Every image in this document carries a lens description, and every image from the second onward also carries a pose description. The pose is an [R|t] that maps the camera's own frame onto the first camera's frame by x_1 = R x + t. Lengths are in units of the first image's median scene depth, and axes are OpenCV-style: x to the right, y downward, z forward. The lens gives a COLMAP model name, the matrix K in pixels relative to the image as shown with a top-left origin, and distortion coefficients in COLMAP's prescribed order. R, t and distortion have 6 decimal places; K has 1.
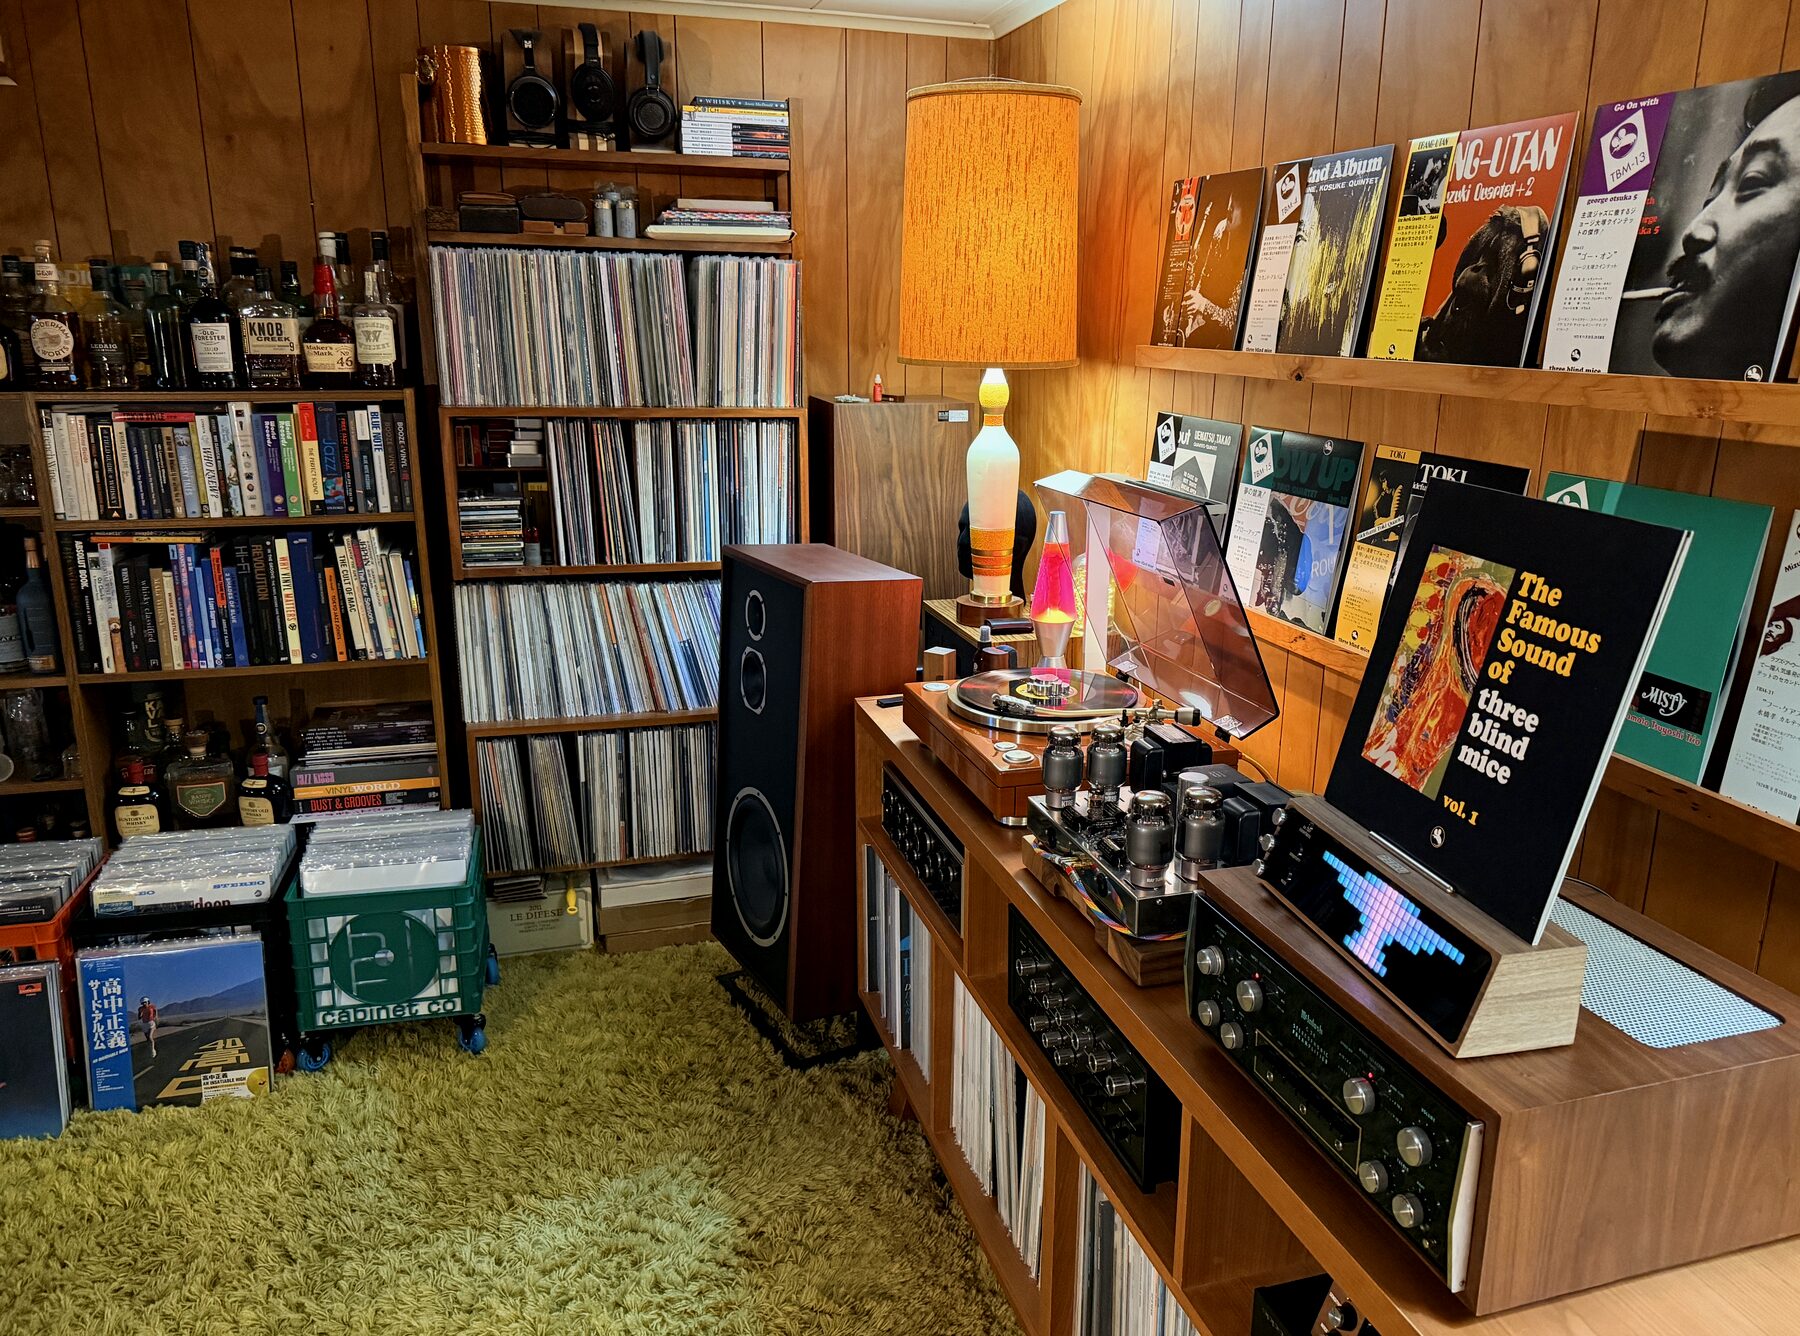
lens RADIAL K [[1308.4, 0, 900.0], [0, 1308.4, 668.0], [0, 0, 1]] dist [0.006482, 0.002457]
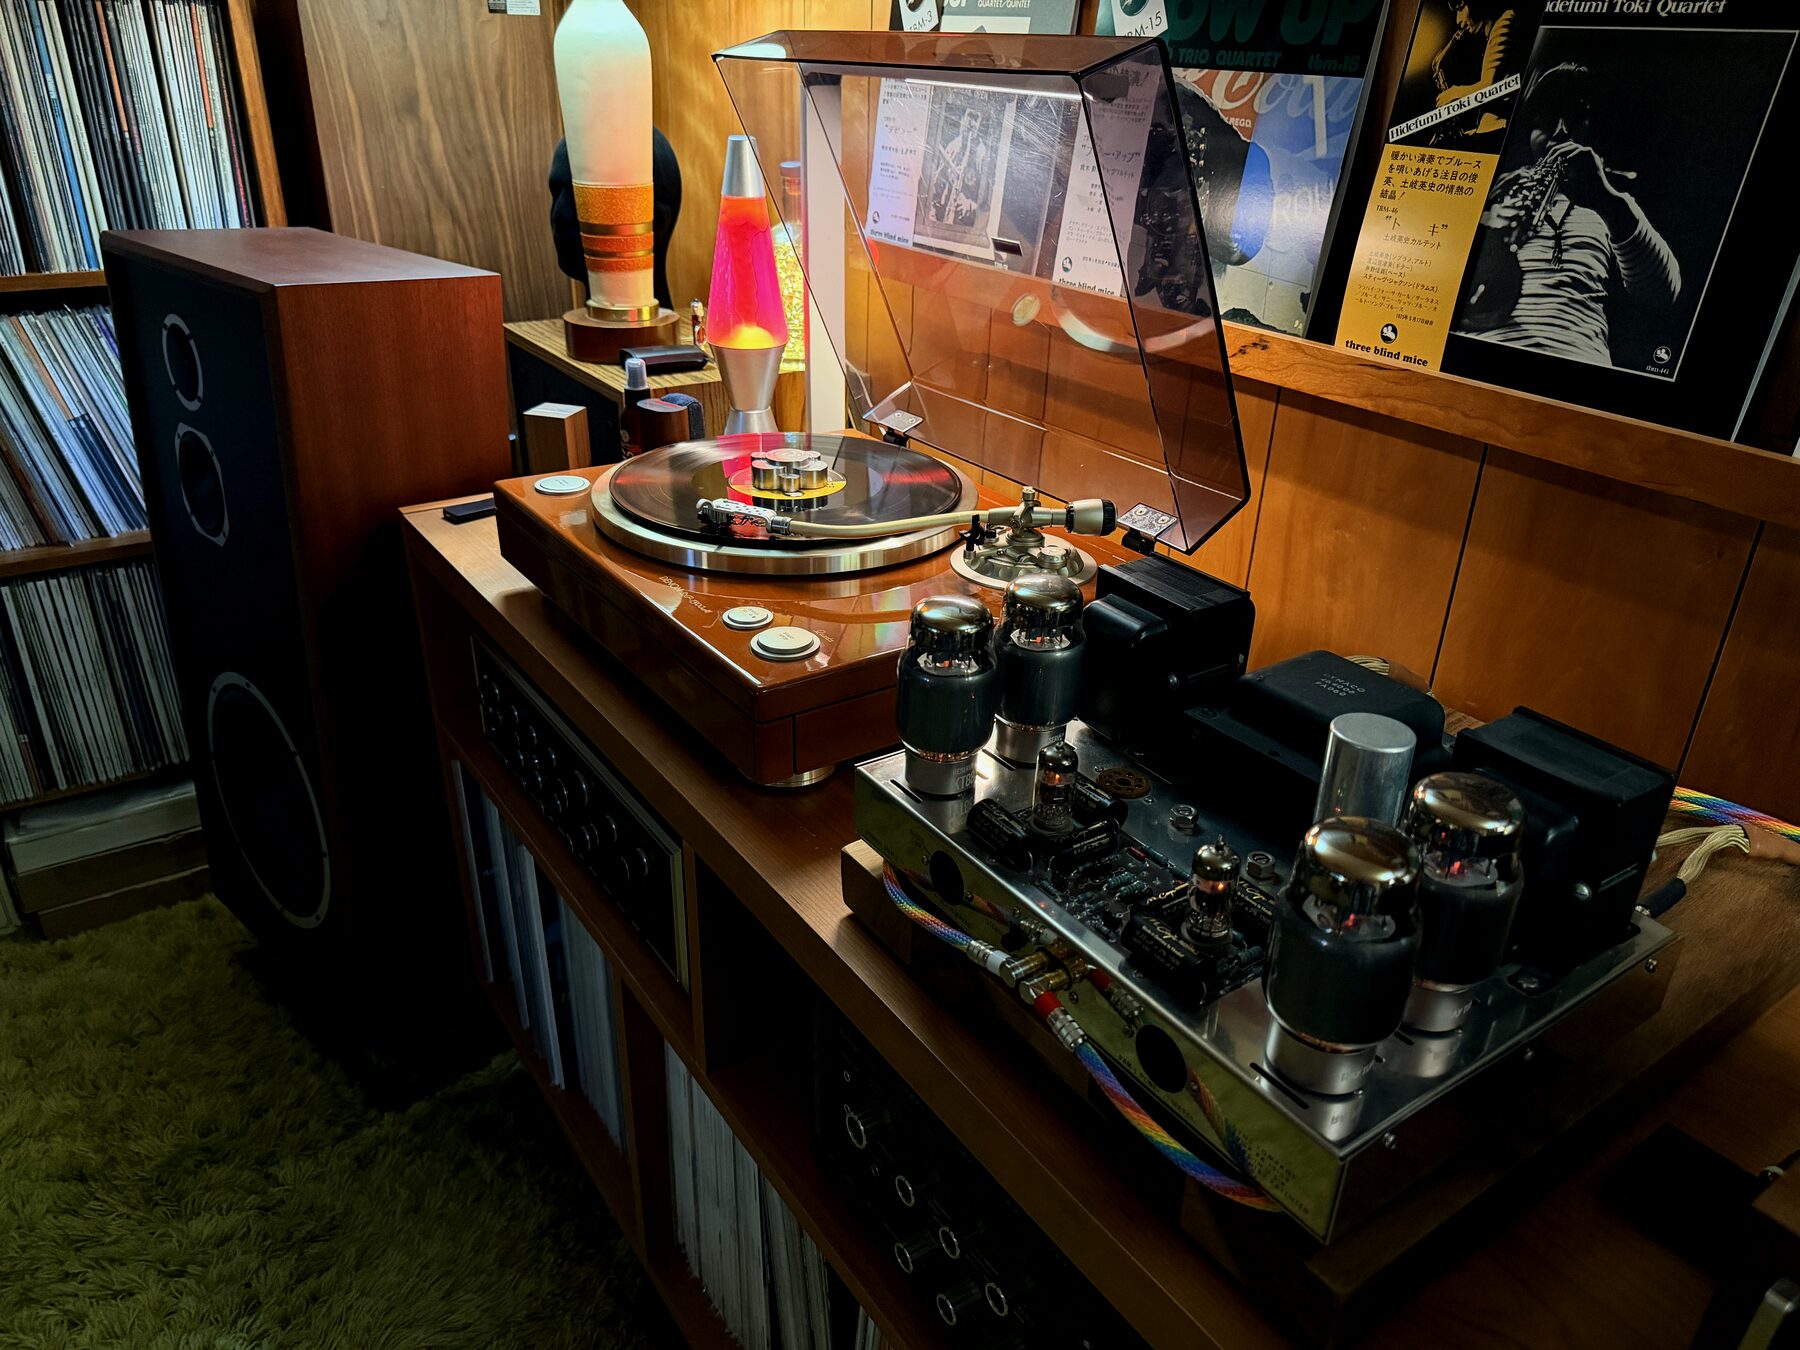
lens RADIAL K [[1262.6, 0, 900.0], [0, 1262.6, 675.0], [0, 0, 1]] dist [0.030189, -0.053333]
pose [[0.947166, -0.125247, 0.295279, -0.001630], [0.061671, 0.974544, 0.215547, -0.009594], [-0.314759, -0.185948, 0.930779, 0.403671]]
